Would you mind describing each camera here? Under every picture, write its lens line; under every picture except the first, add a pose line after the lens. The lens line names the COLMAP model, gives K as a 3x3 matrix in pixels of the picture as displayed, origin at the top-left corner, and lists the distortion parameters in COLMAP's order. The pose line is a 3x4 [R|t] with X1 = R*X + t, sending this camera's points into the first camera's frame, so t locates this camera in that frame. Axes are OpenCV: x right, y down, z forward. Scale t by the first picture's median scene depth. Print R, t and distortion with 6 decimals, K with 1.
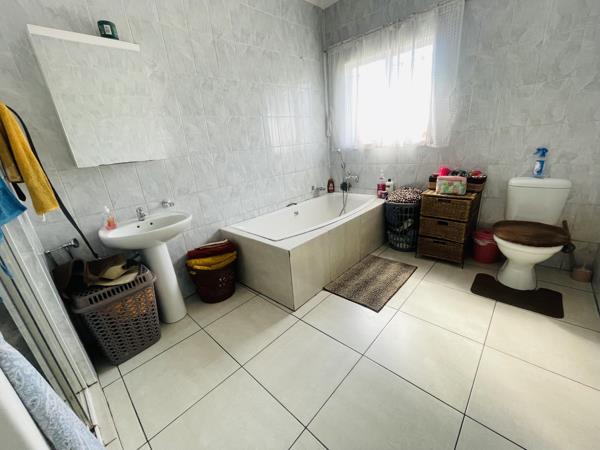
lens RADIAL K [[244.4, 0, 296.0], [0, 244.4, 225.1], [0, 0, 1]] dist [0.000763, 0.000922]
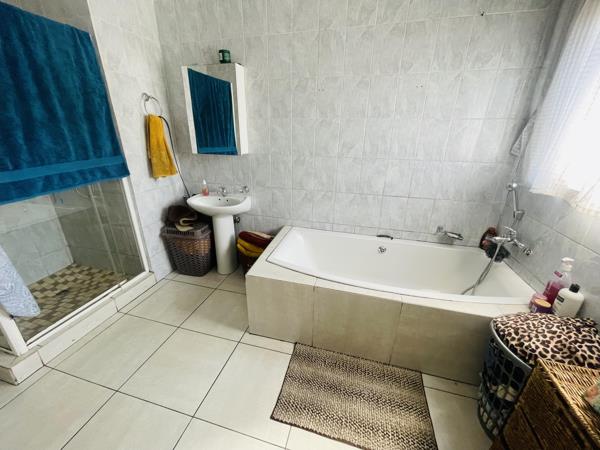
lens RADIAL K [[244.4, 0, 297.4], [0, 244.4, 225.5], [0, 0, 1]] dist [0.000763, 0.000922]
pose [[0.471174, 0.405587, -0.783259, 0.551603], [-0.330536, 0.904490, 0.269527, -0.293755], [0.817766, 0.131901, 0.560233, 0.459773]]
